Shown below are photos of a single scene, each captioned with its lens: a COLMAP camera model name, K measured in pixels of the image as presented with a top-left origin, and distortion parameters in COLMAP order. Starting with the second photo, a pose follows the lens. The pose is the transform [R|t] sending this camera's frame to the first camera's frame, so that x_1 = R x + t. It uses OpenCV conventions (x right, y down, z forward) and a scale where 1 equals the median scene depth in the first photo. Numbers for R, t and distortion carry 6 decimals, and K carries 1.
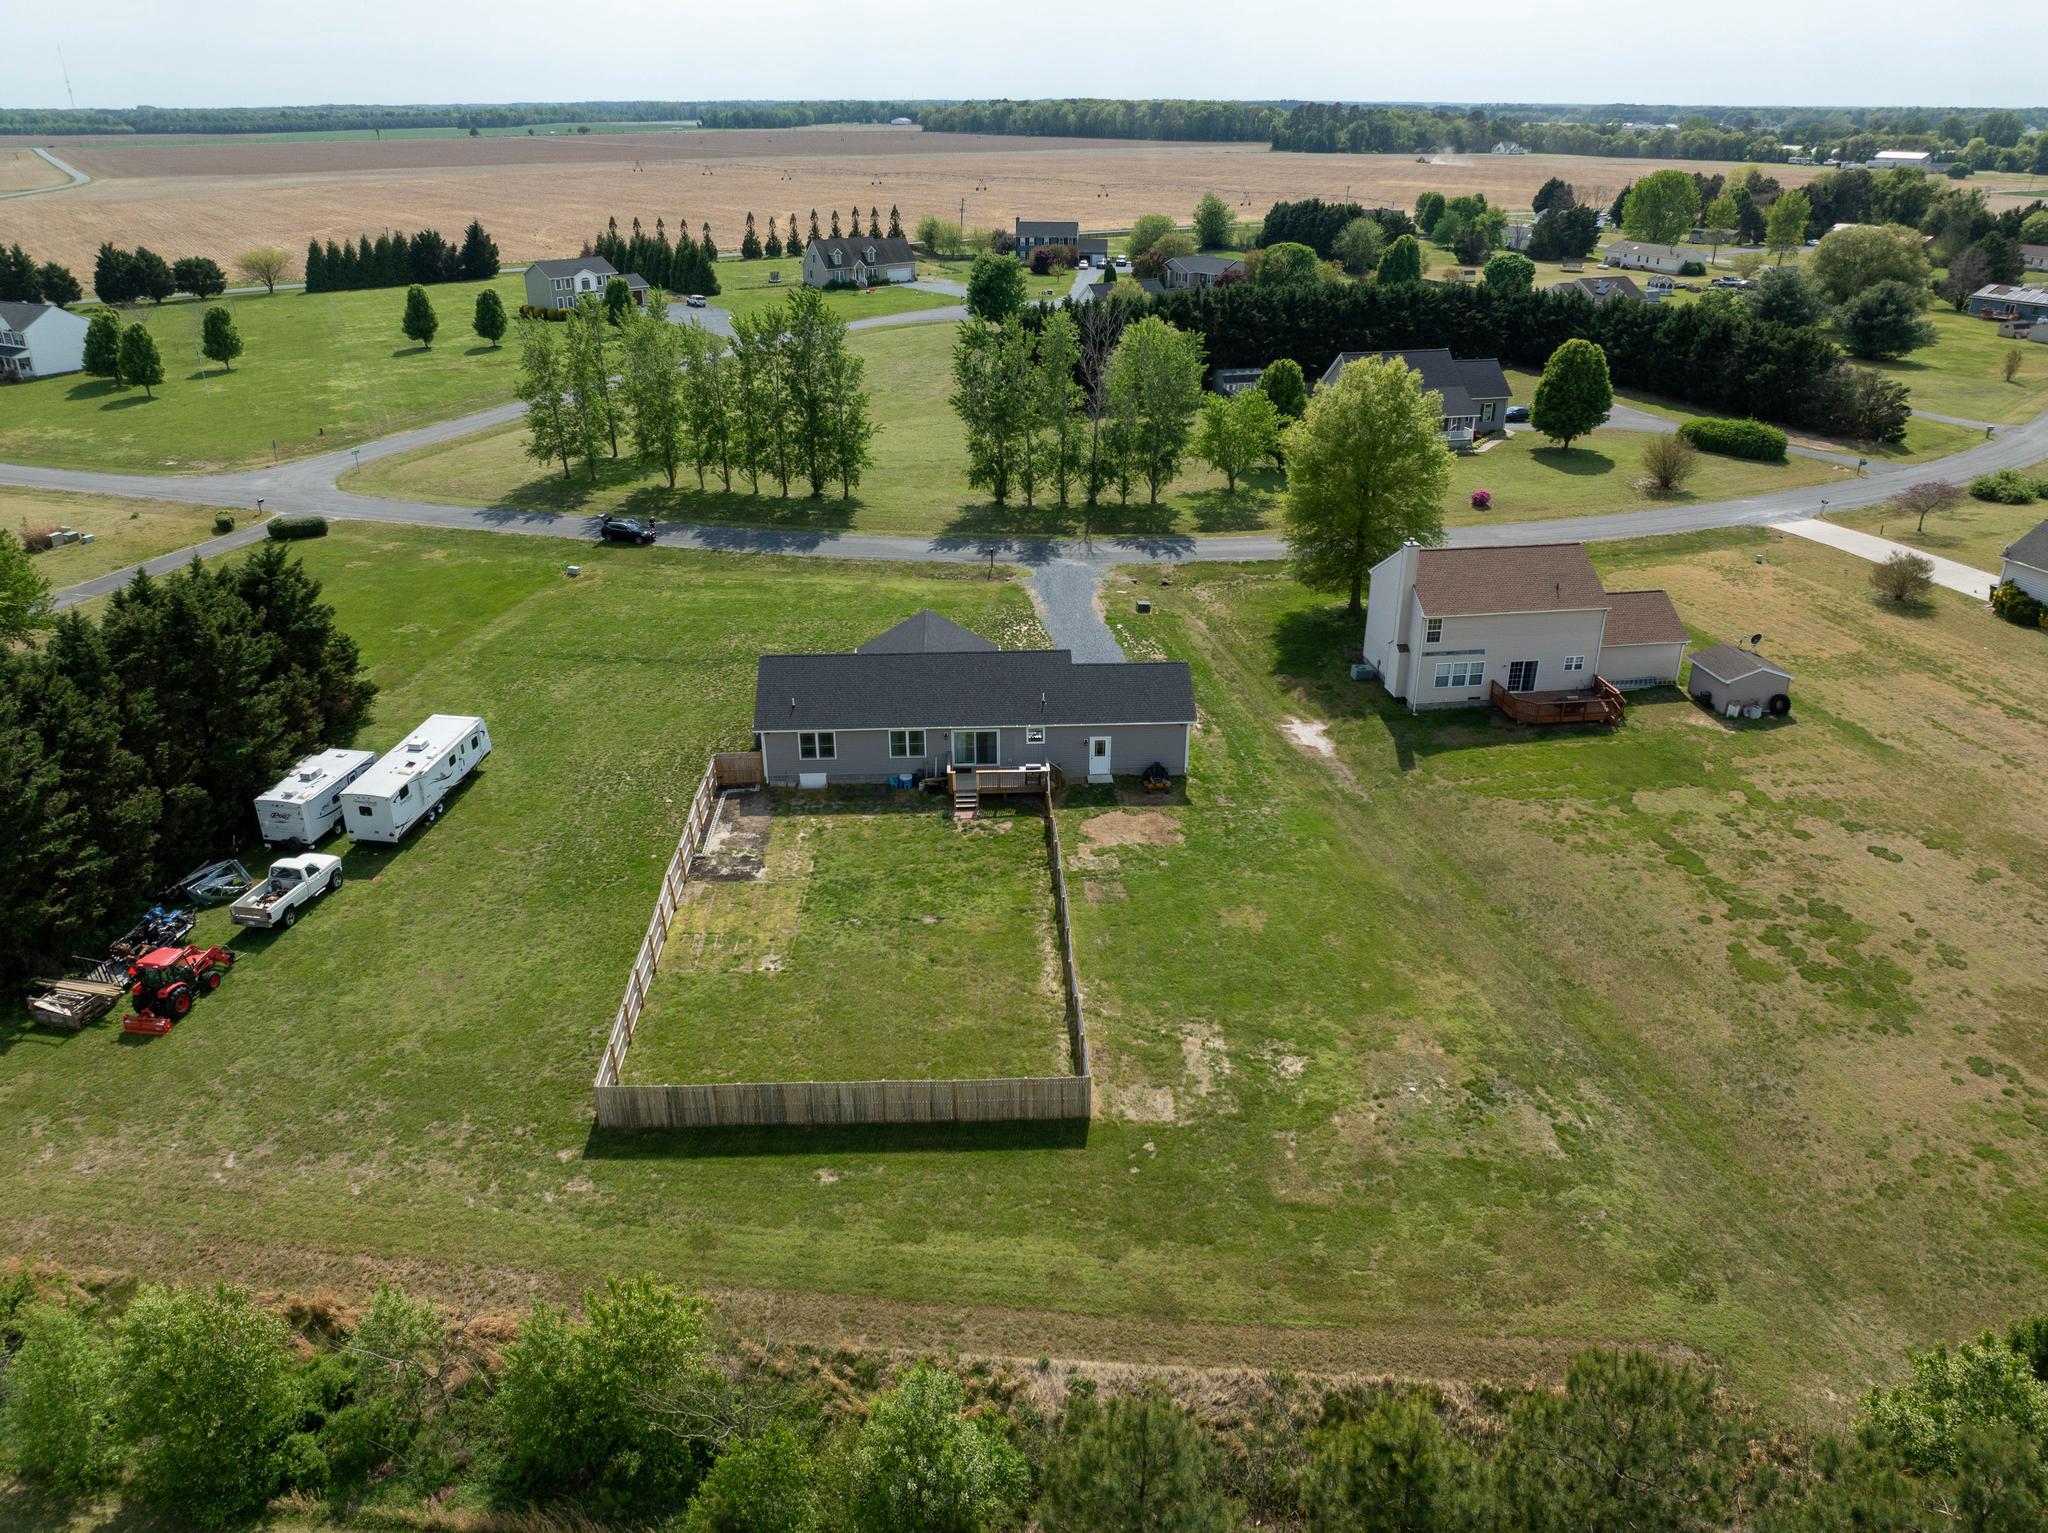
lens RADIAL K [[1451.1, 0, 1033.8], [0, 1451.1, 770.1], [0, 0, 1]] dist [-0.050284, 0.018630]
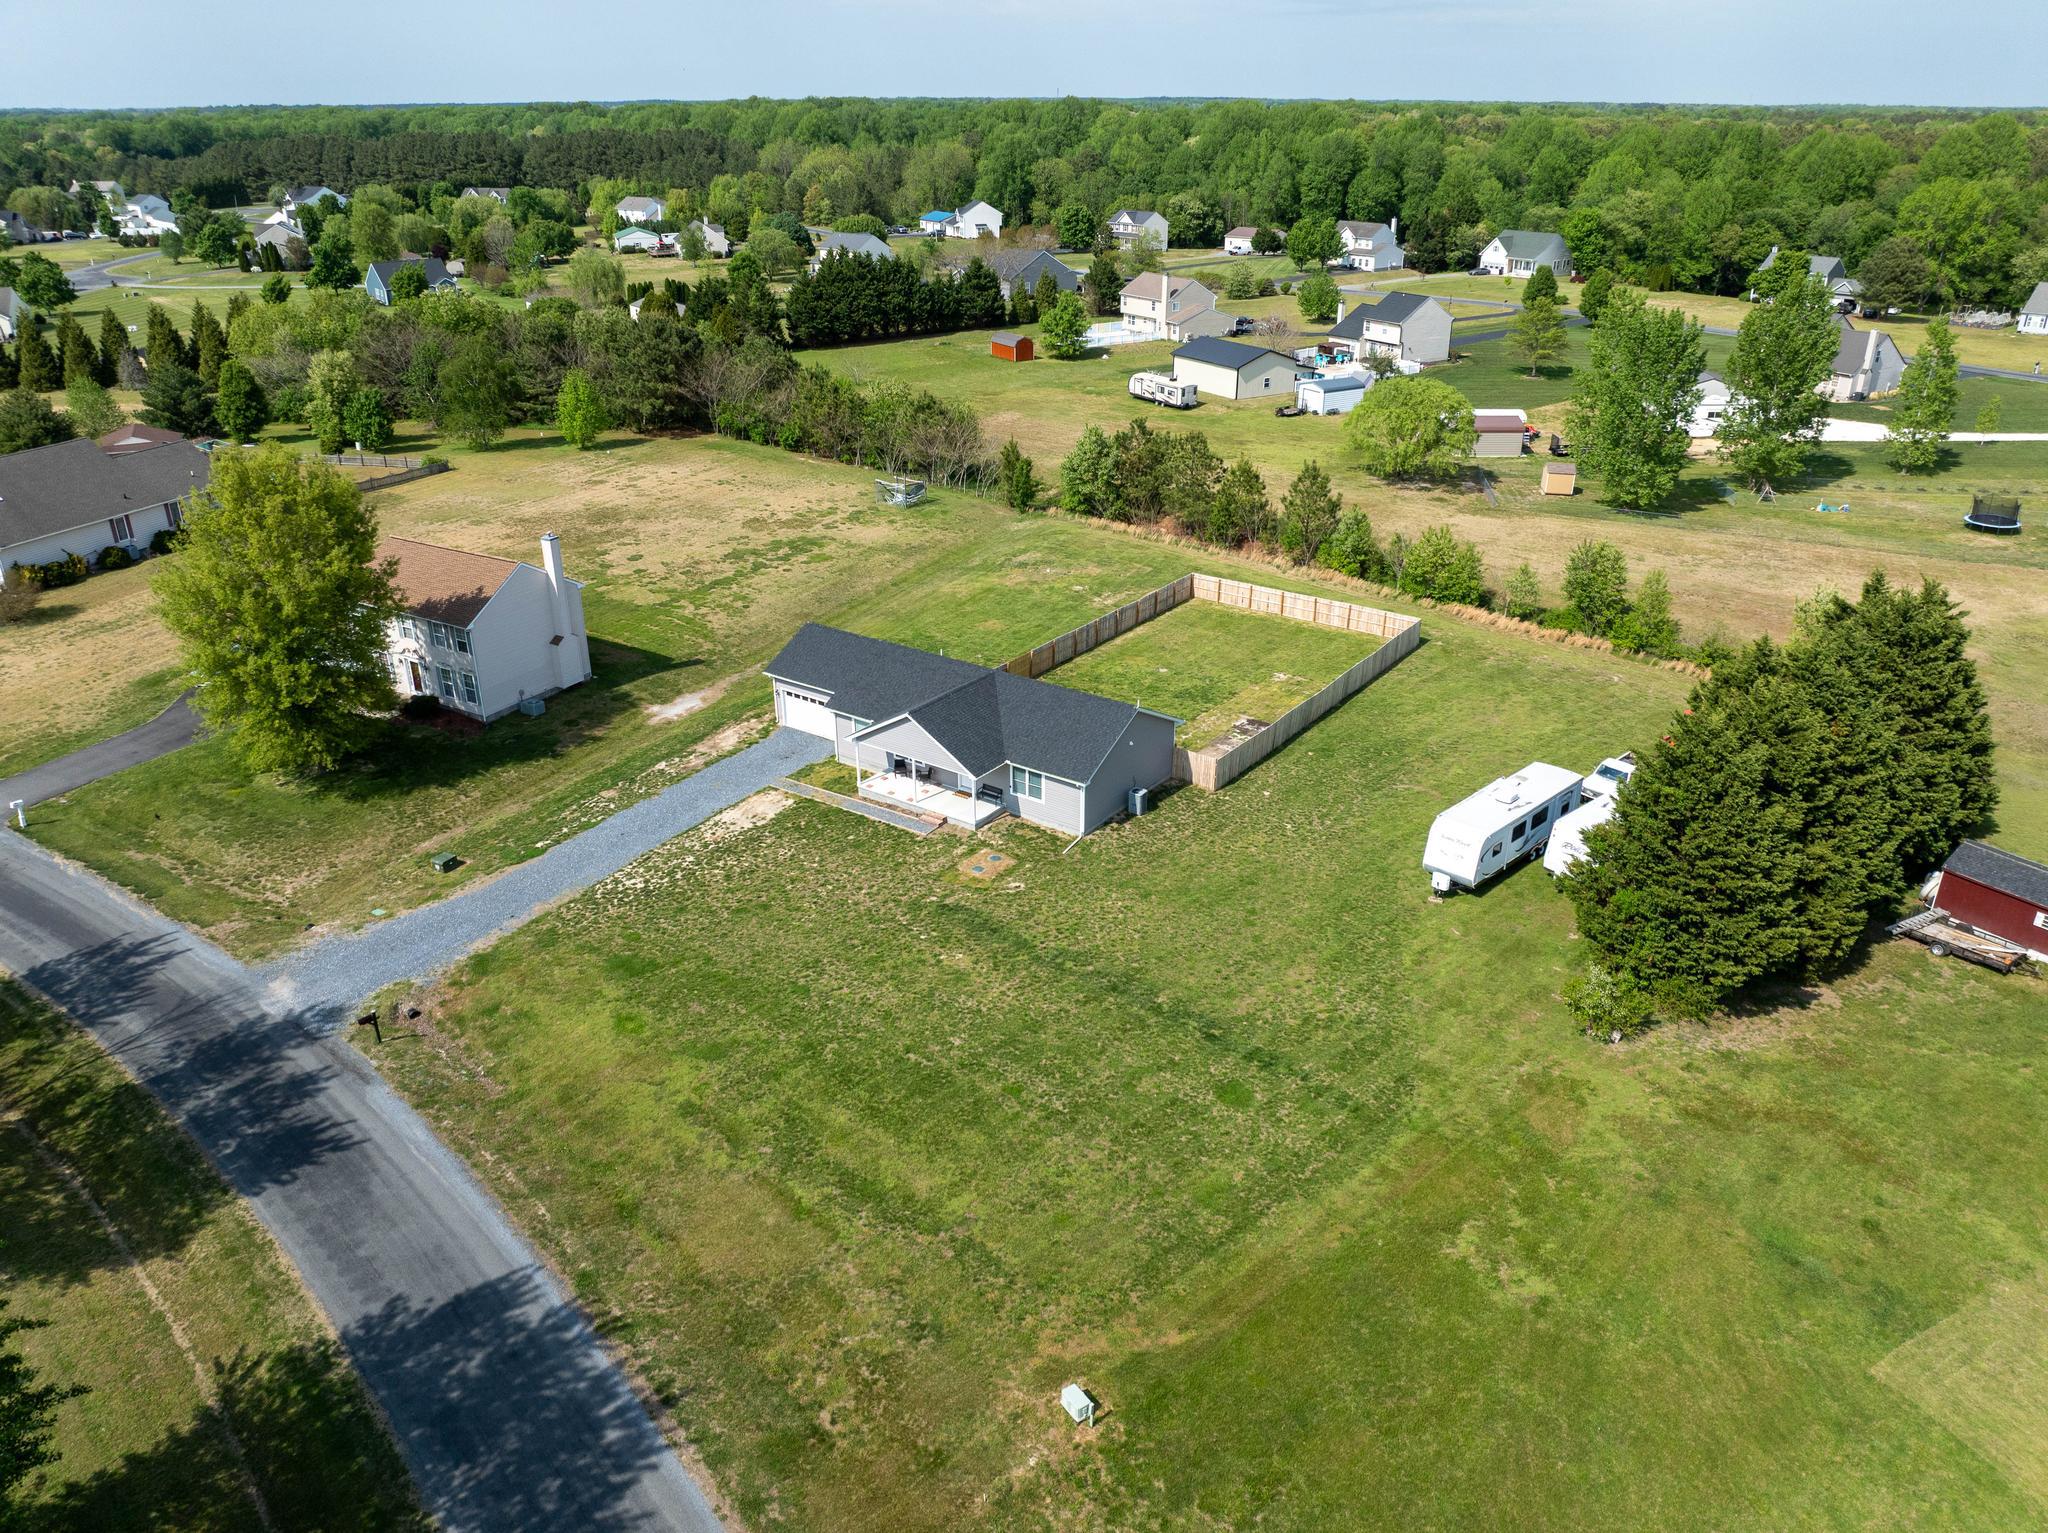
lens RADIAL K [[1451.1, 0, 1011.5], [0, 1451.1, 763.0], [0, 0, 1]] dist [-0.050284, 0.018630]
pose [[-0.777084, -0.262723, 0.571941, -0.755172], [0.268030, 0.684062, 0.678394, -0.799499], [-0.569473, 0.680467, -0.461156, 1.708646]]
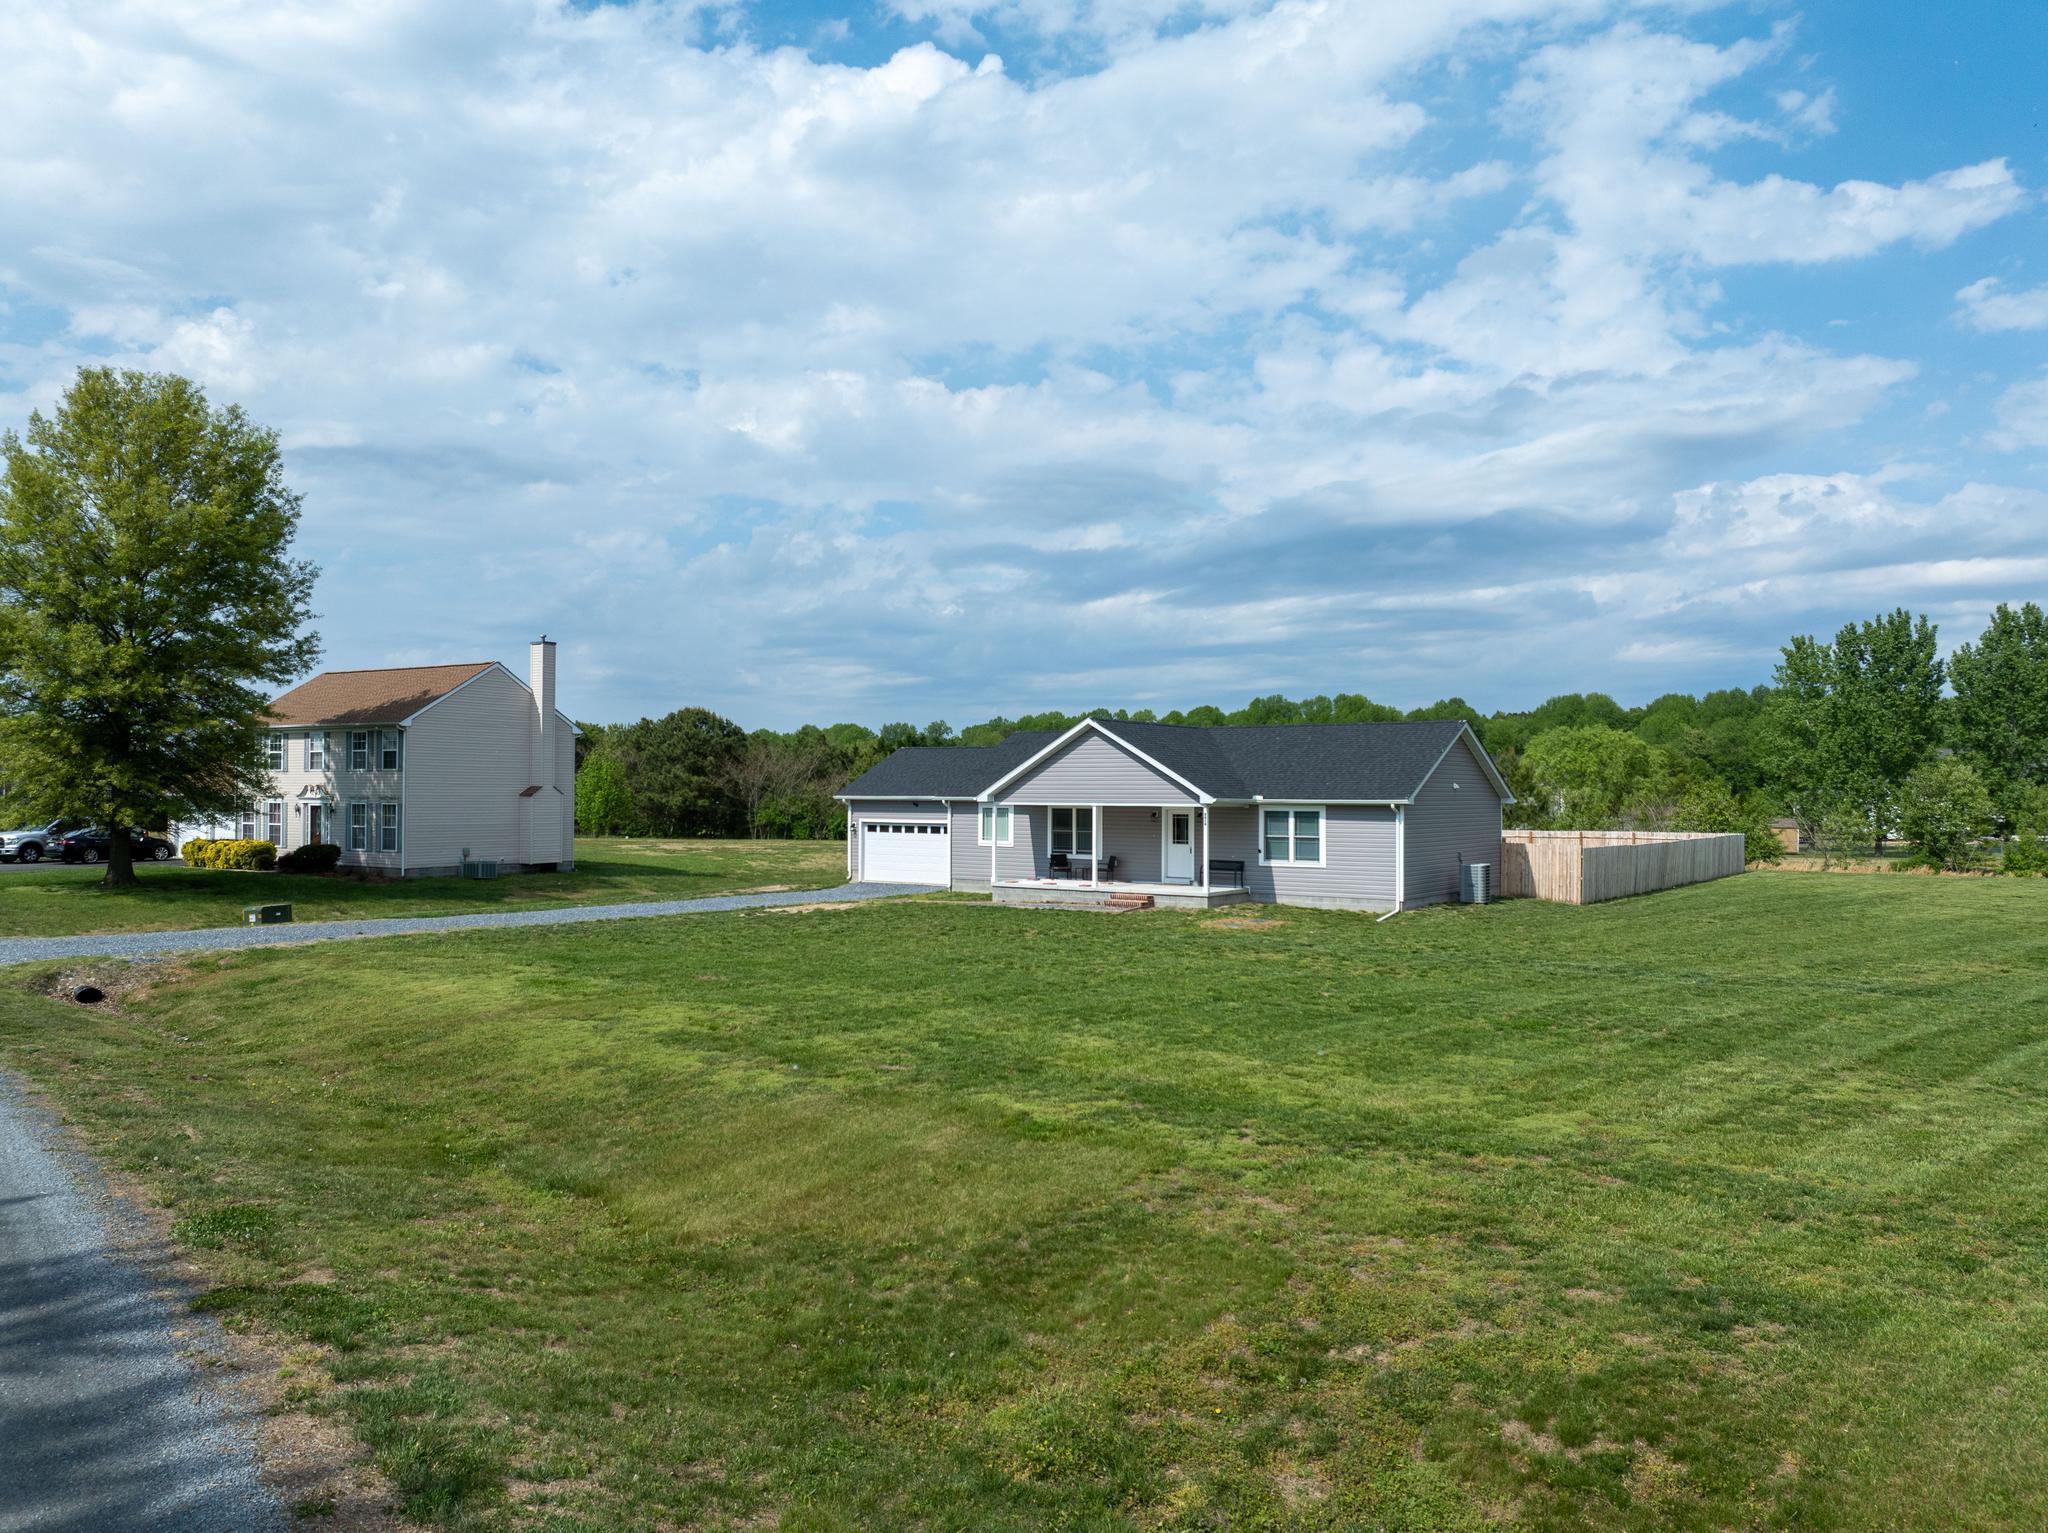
lens RADIAL K [[1451.1, 0, 1014.6], [0, 1451.1, 826.8], [0, 0, 1]] dist [-0.050284, 0.018630]
pose [[-0.772823, -0.020335, 0.634296, -0.466827], [0.261767, 0.900286, 0.347798, -0.322327], [-0.578120, 0.434824, -0.690438, 1.719828]]
